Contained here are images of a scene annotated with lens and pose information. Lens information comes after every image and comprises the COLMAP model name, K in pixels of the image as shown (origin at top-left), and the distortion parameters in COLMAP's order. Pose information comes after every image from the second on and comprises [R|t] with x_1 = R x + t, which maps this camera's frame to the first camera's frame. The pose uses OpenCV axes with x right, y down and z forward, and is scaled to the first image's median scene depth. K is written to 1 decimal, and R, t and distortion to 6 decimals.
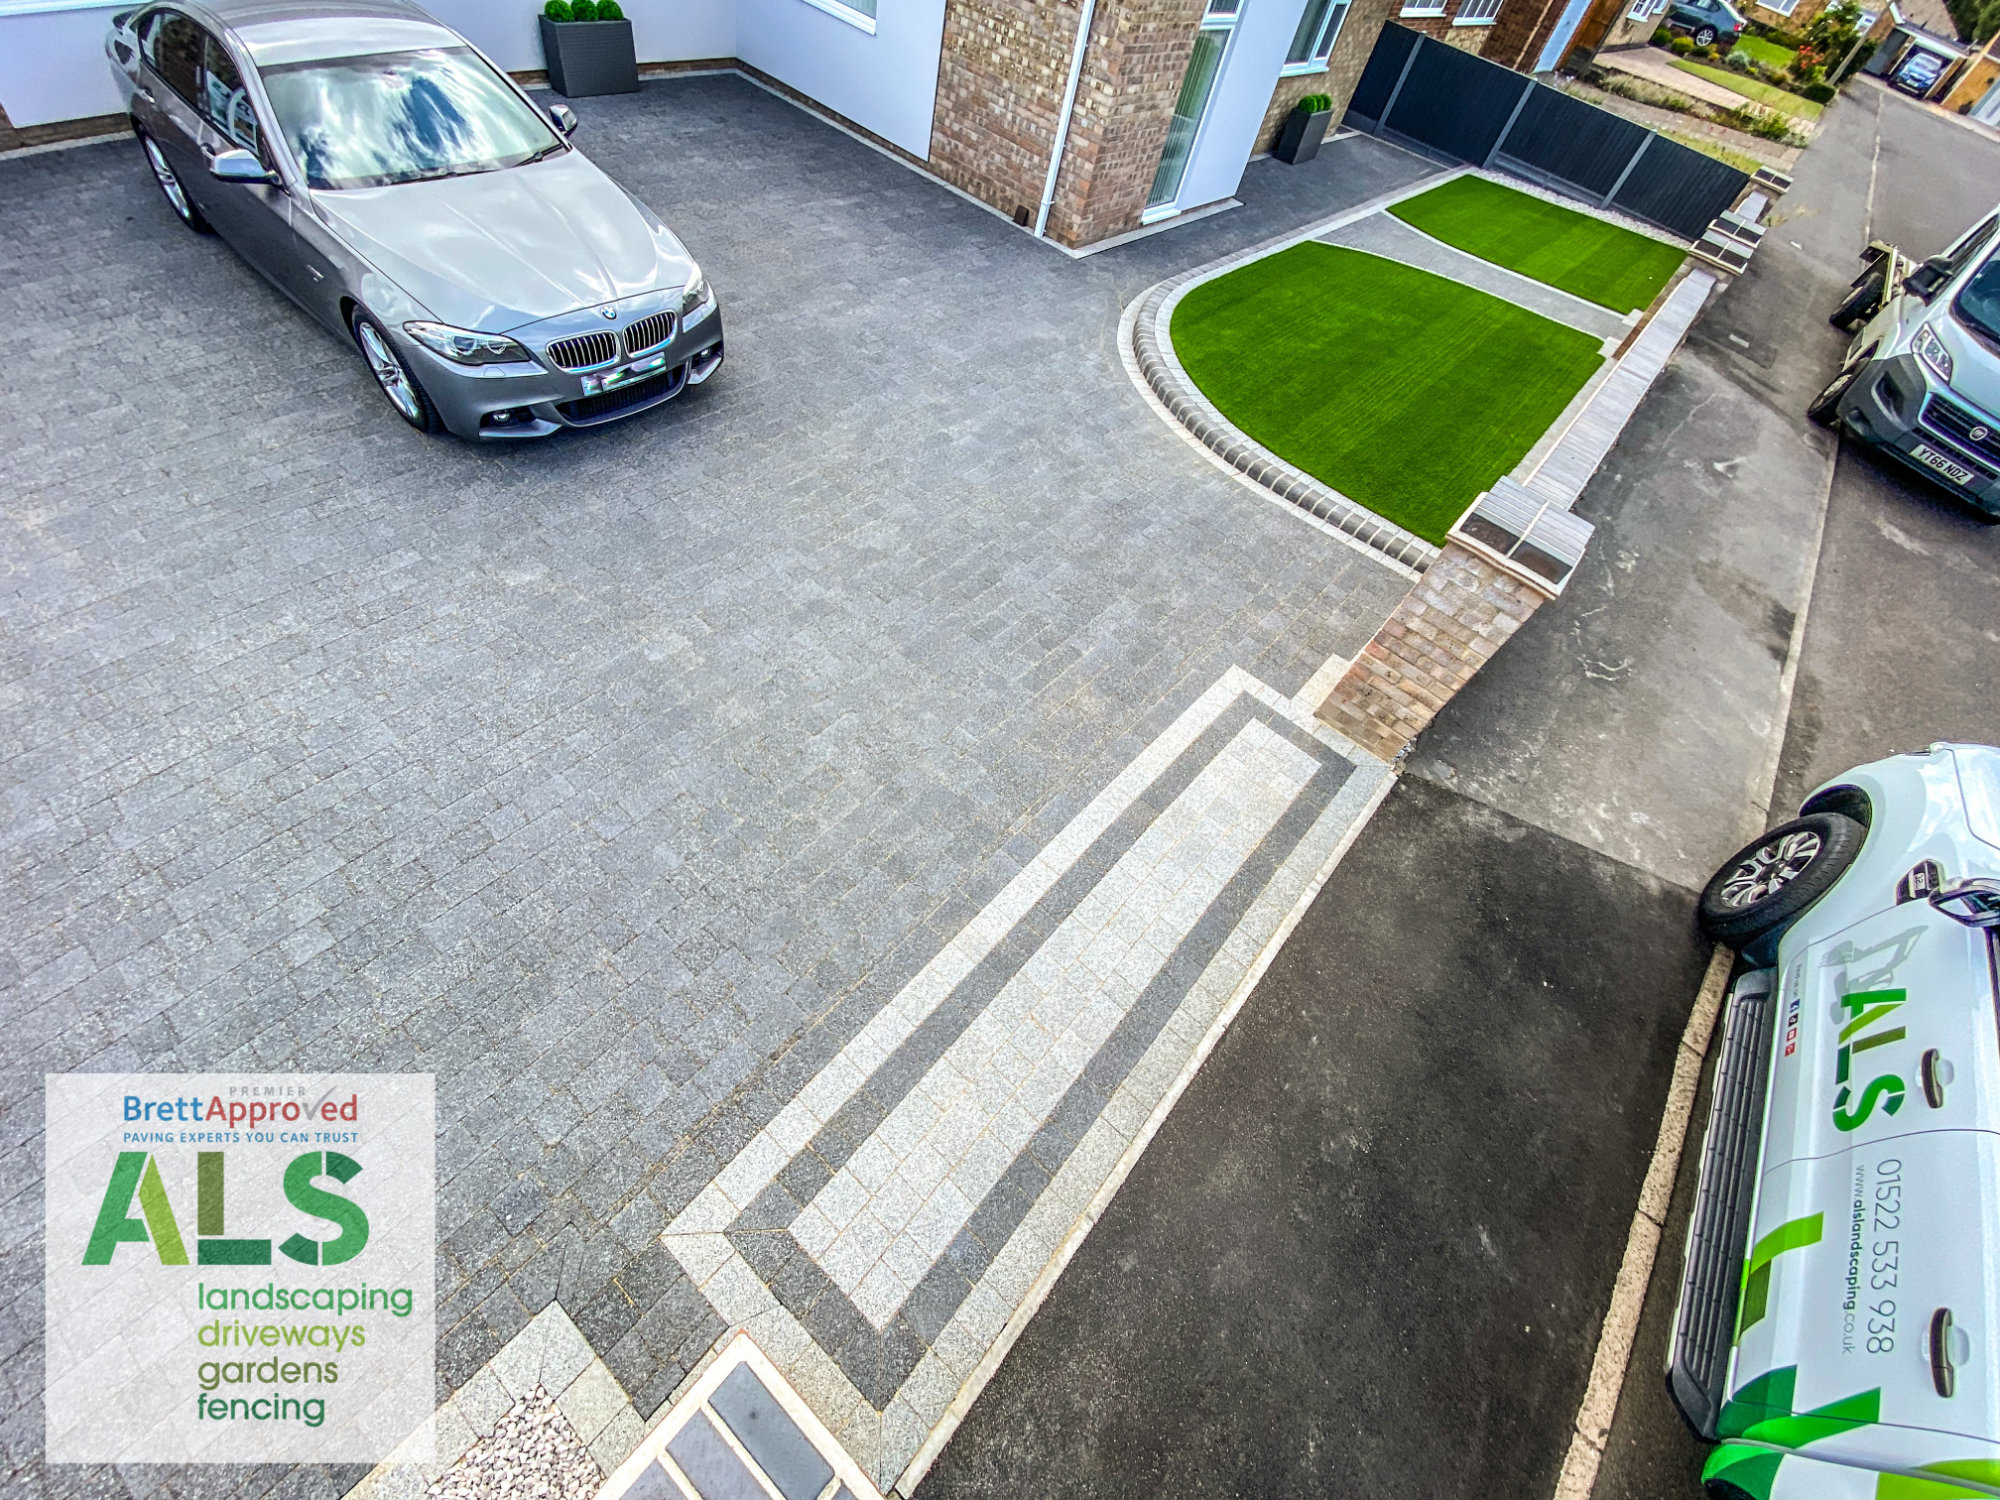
lens RADIAL K [[808.8, 0, 987.0], [0, 808.8, 748.1], [0, 0, 1]] dist [0.015383, -0.018398]
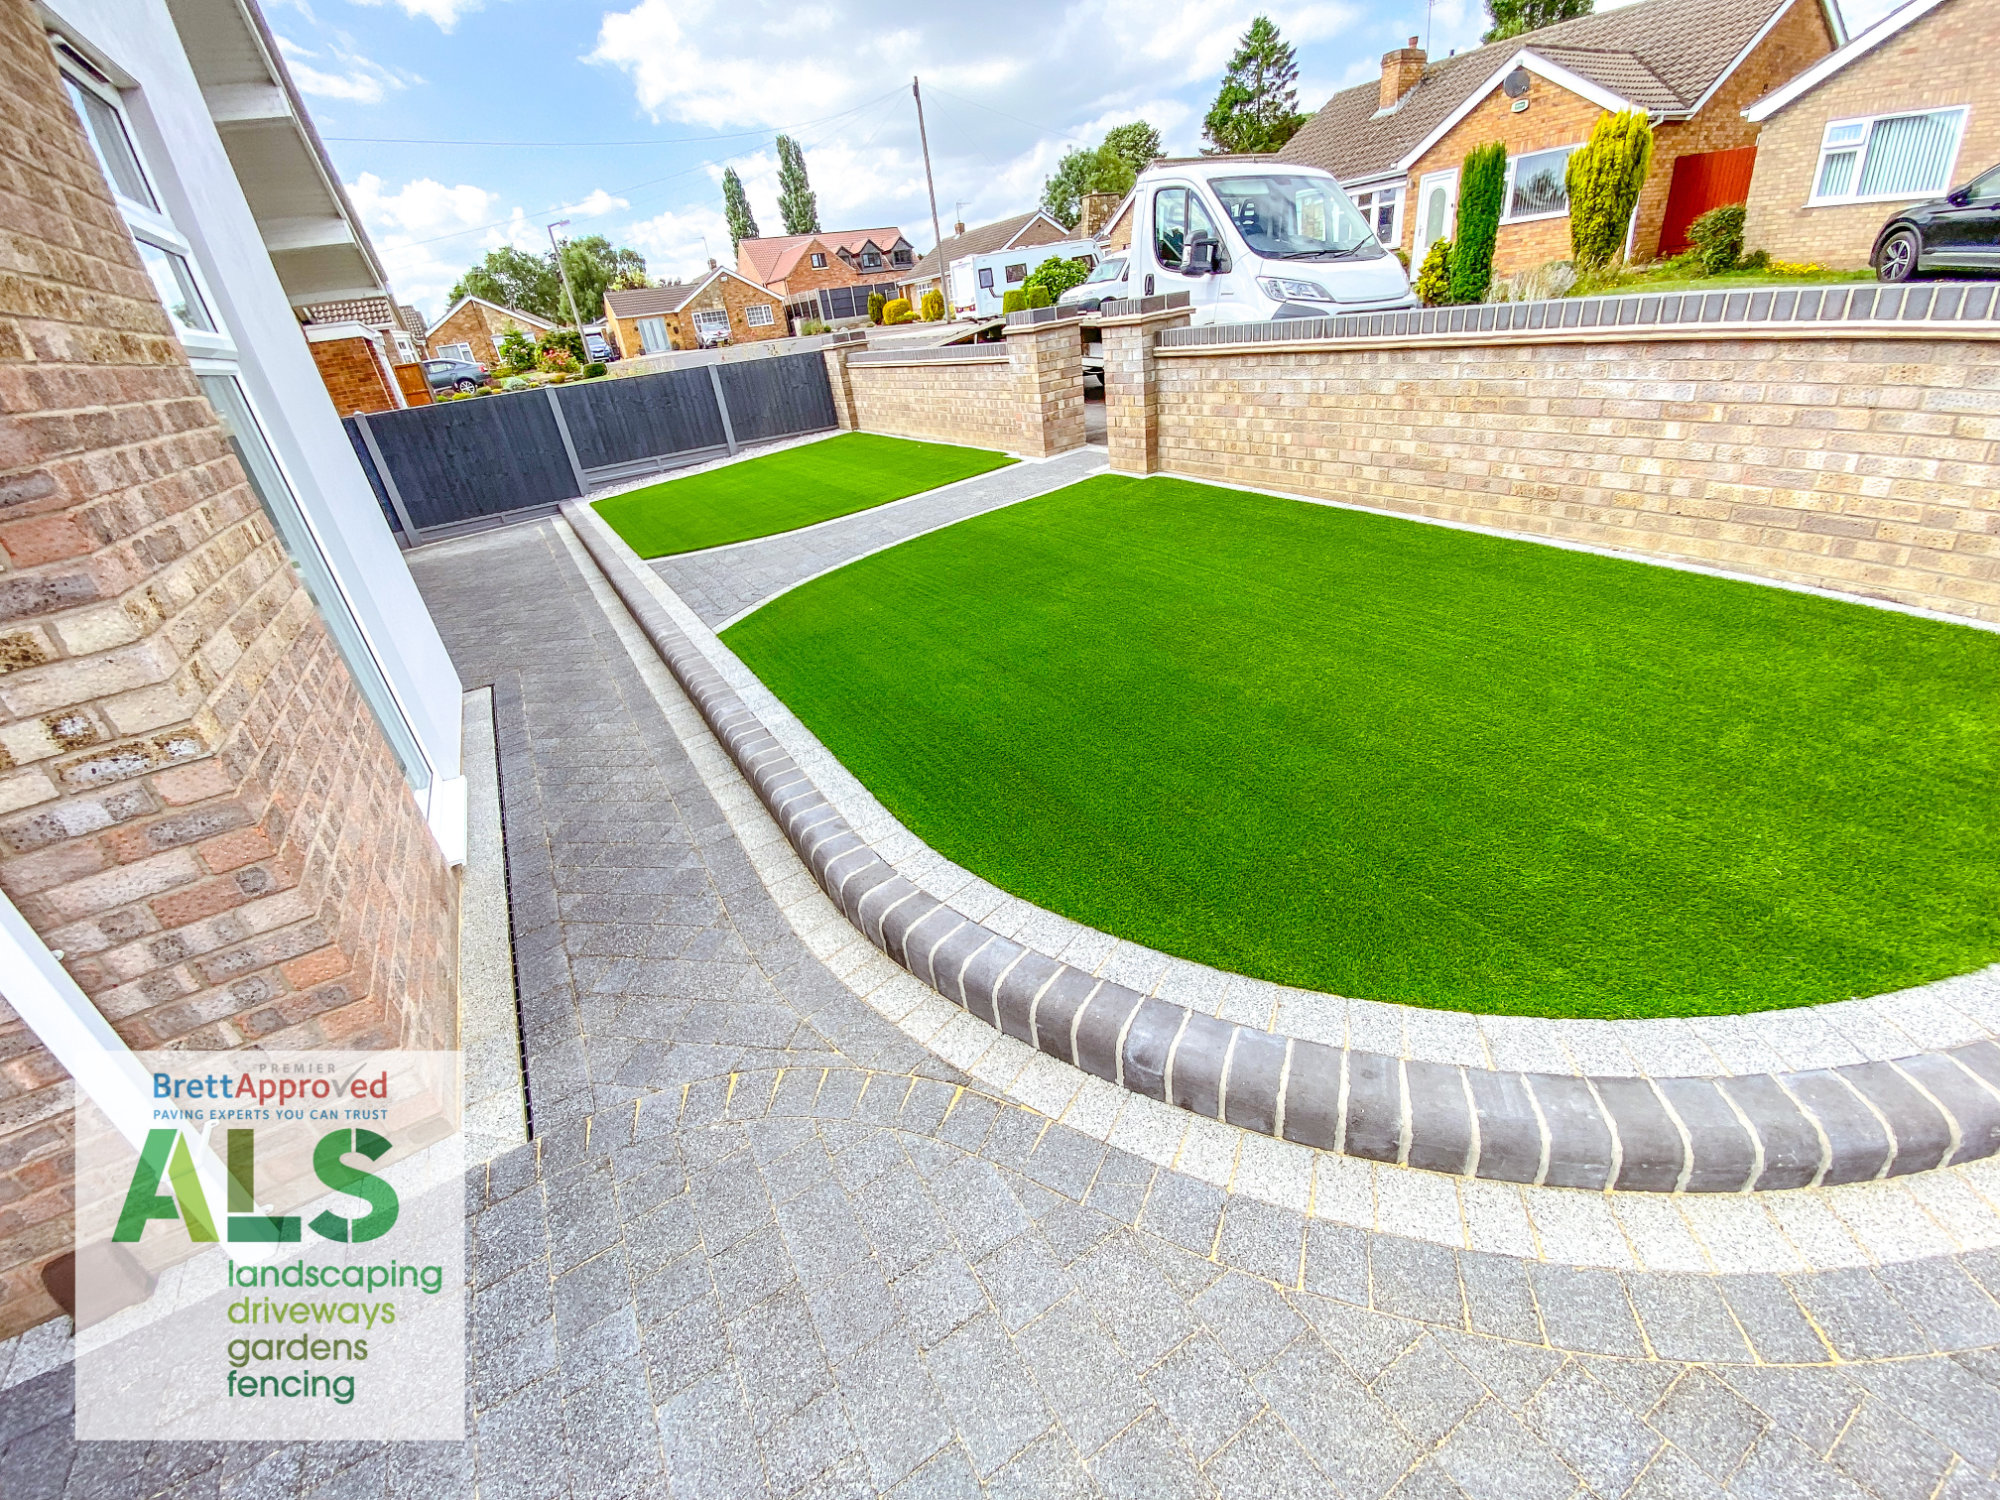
lens RADIAL K [[818.8, 0, 991.3], [0, 818.8, 750.9], [0, 0, 1]] dist [0.014262, -0.018634]
pose [[0.295521, -0.641067, 0.708308, 0.102530], [0.853103, 0.510786, 0.106363, -1.085620], [-0.429980, 0.572827, 0.697844, 1.349907]]
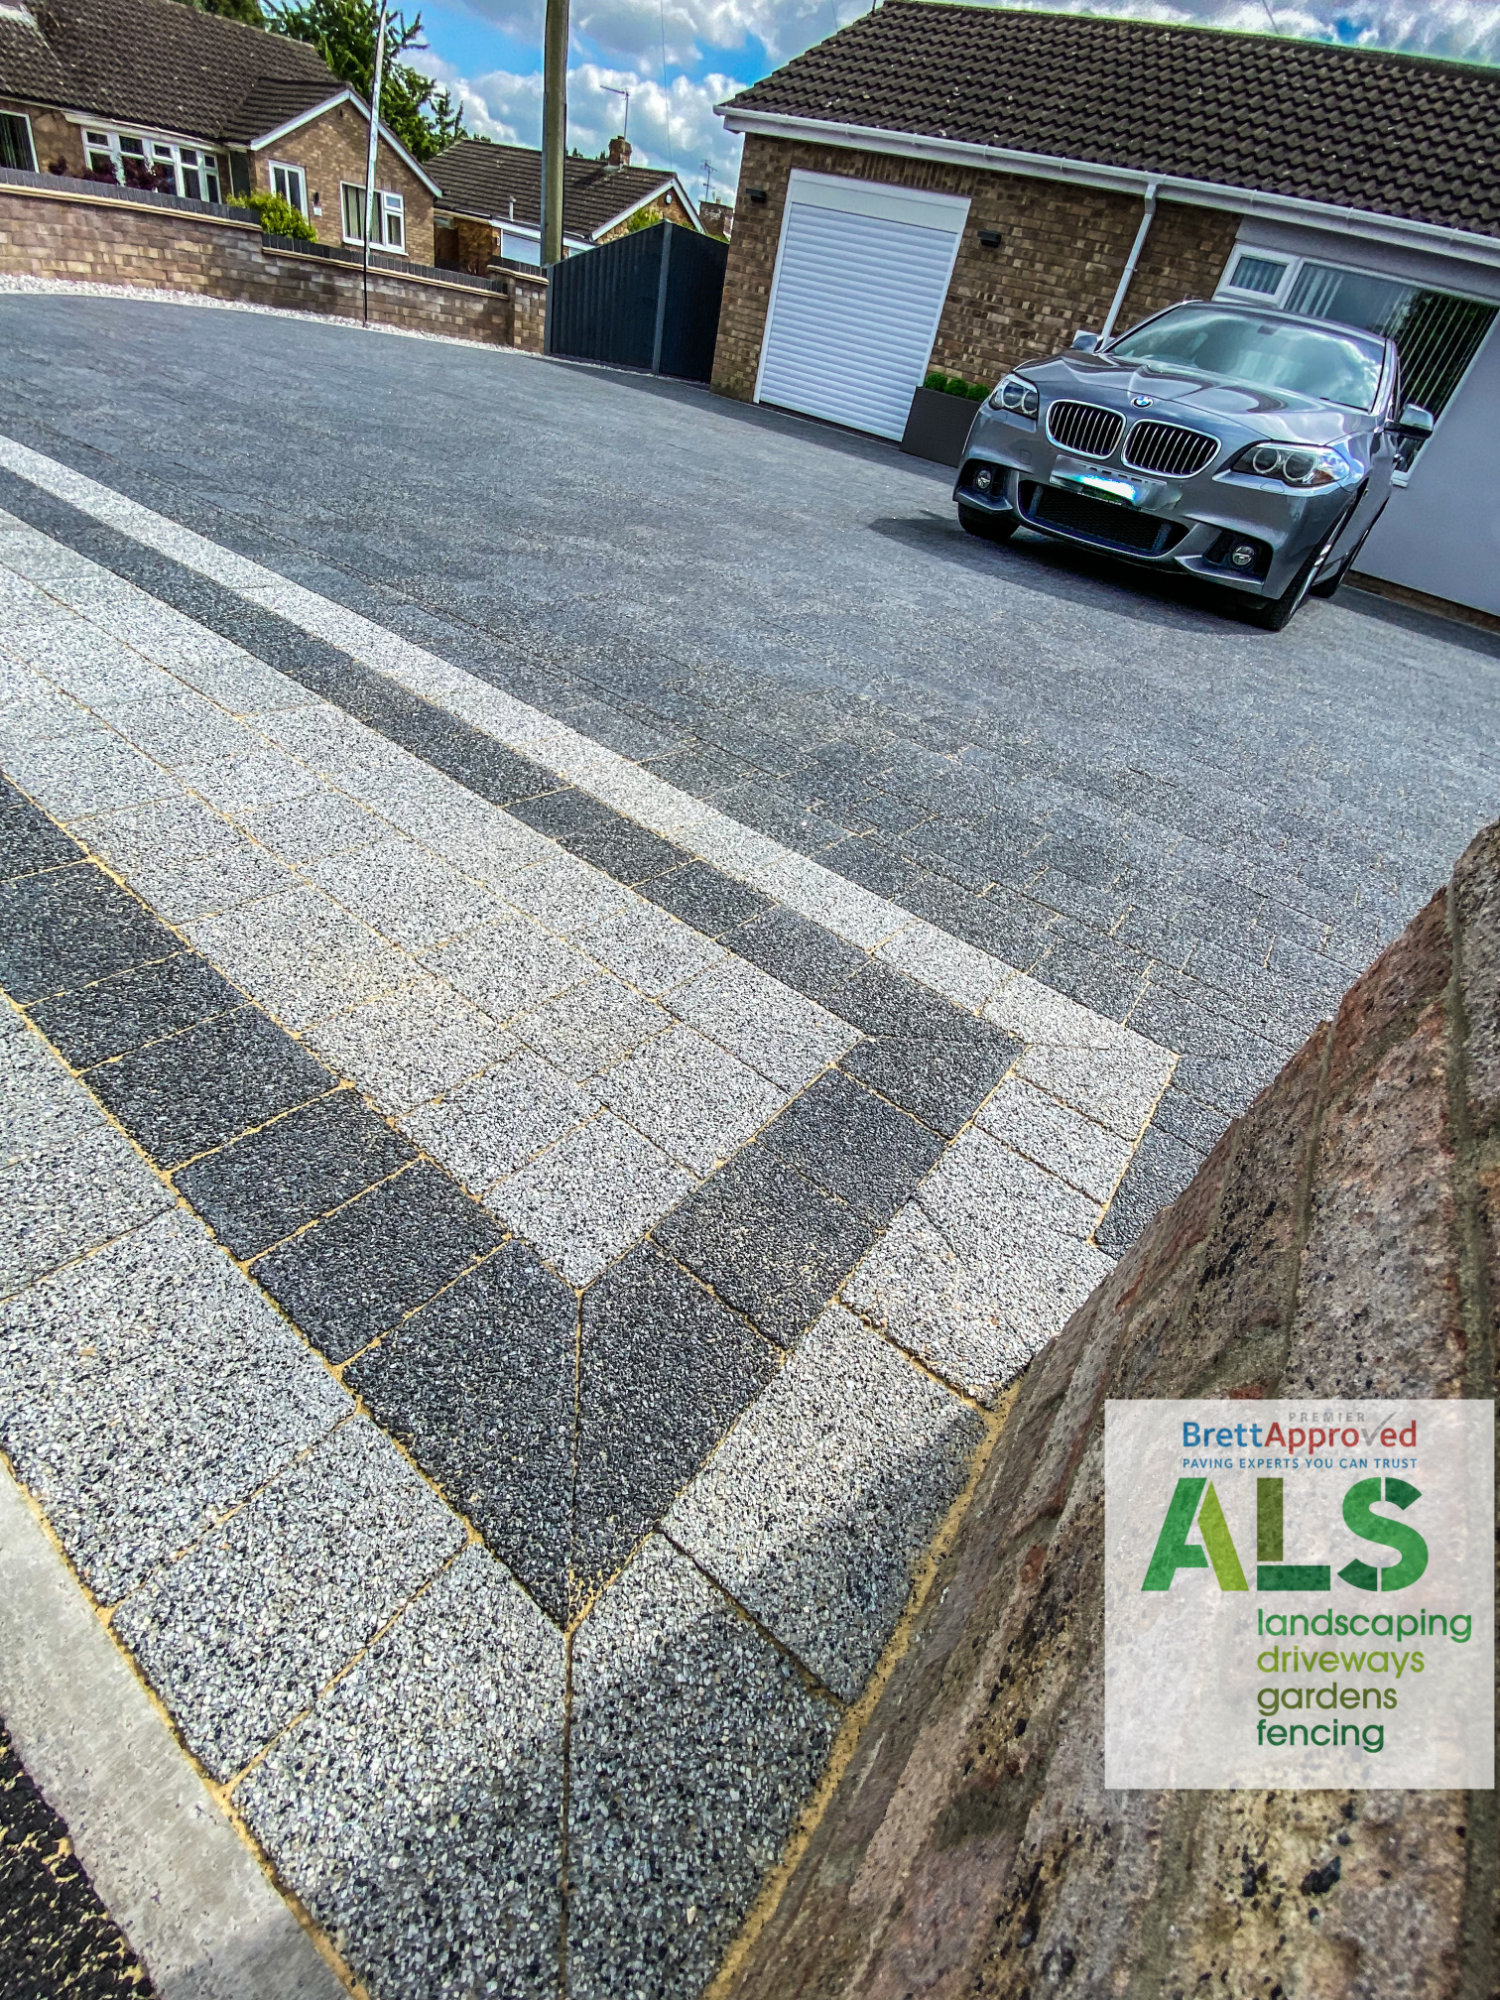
lens RADIAL K [[810.3, 0, 758.1], [0, 810.3, 995.8], [0, 0, 1]] dist [0.012674, -0.016372]
pose [[0.108046, 0.493071, -0.863254, 0.506014], [-0.884446, 0.444188, 0.143011, -0.048051], [0.453962, 0.748049, 0.484088, 0.902105]]
